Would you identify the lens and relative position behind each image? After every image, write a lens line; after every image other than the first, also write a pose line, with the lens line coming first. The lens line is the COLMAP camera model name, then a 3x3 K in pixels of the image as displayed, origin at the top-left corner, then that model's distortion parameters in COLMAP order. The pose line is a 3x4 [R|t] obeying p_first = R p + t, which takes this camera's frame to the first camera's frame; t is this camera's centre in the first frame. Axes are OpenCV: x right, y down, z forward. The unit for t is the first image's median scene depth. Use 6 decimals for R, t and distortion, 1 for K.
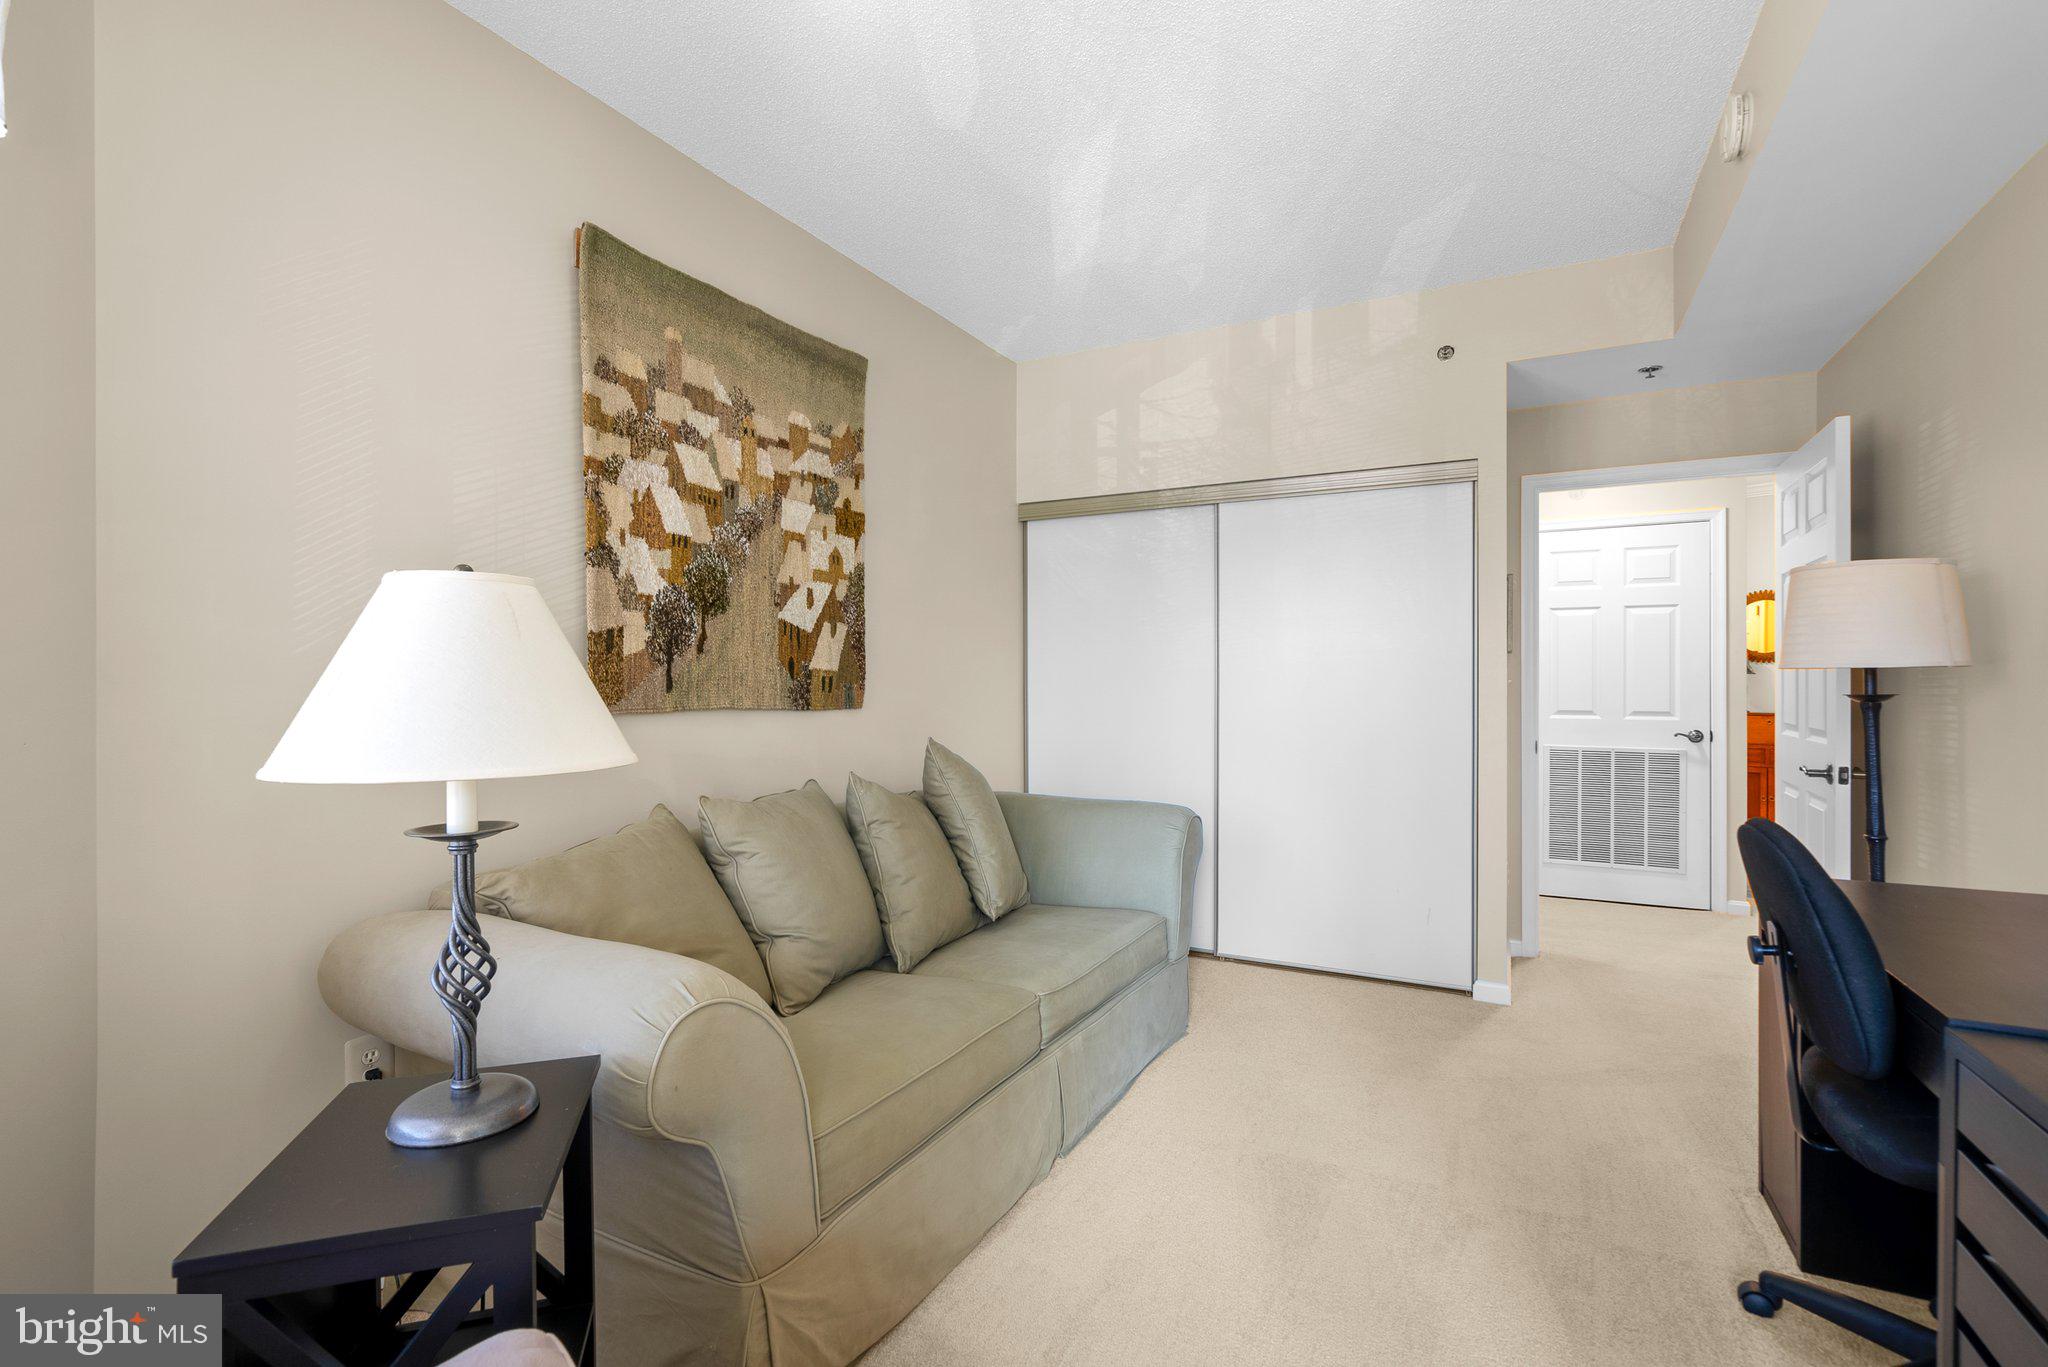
lens RADIAL K [[947.9, 0, 1017.0], [0, 947.9, 679.9], [0, 0, 1]] dist [-0.000720, 0.001016]
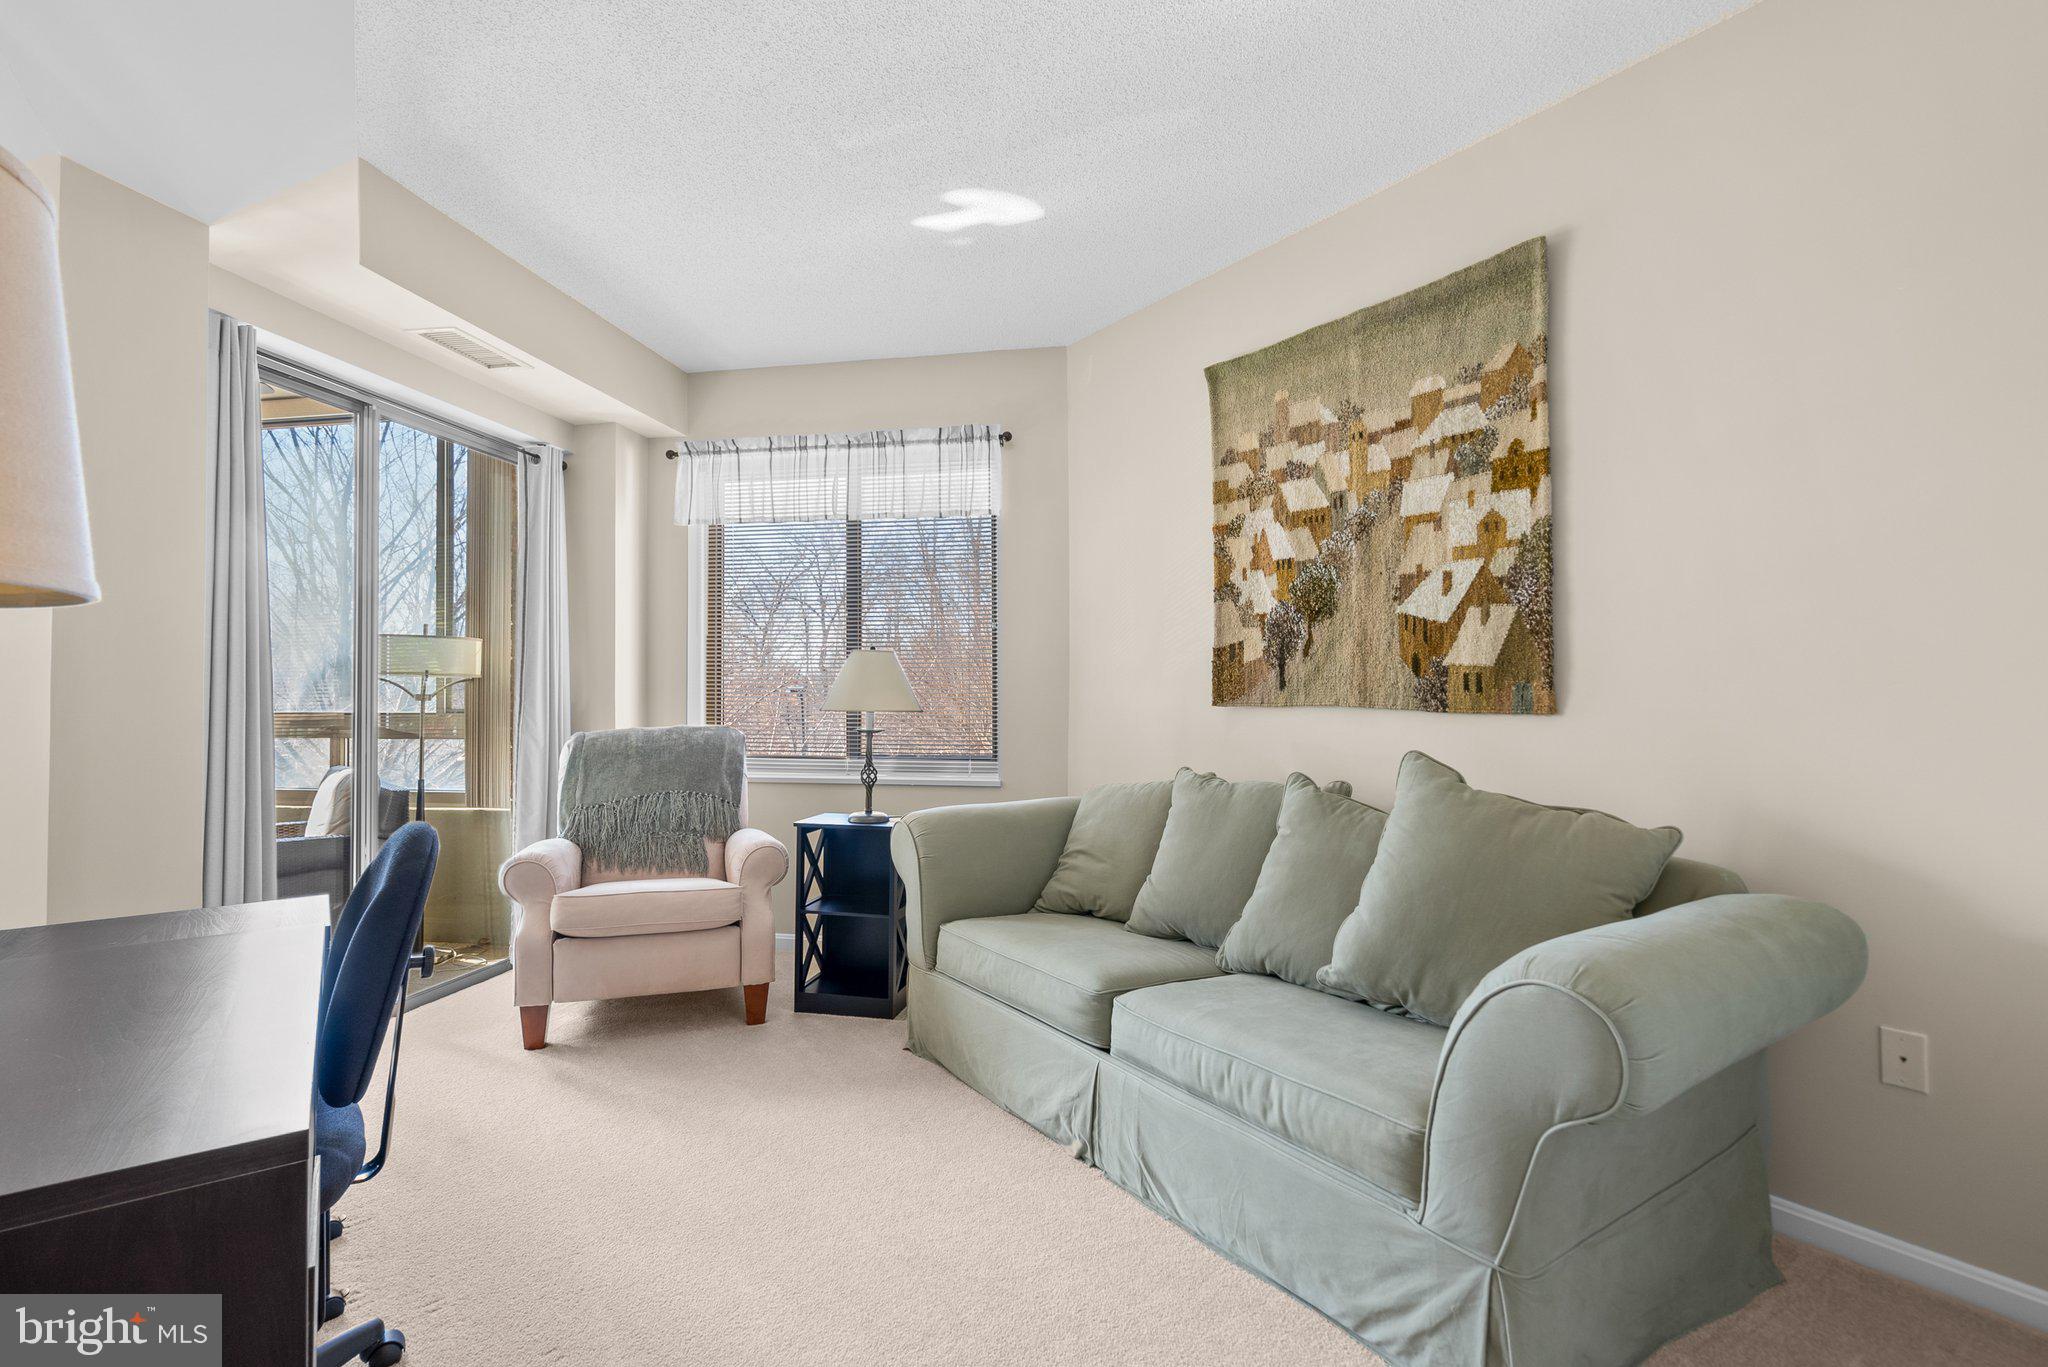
lens RADIAL K [[947.9, 0, 1017.0], [0, 947.9, 679.9], [0, 0, 1]] dist [-0.000720, 0.001016]
pose [[-0.464264, -0.008817, -0.885653, 0.799842], [0.003344, 0.999926, -0.011707, 0.011855], [0.885690, -0.008397, -0.464201, 1.164402]]
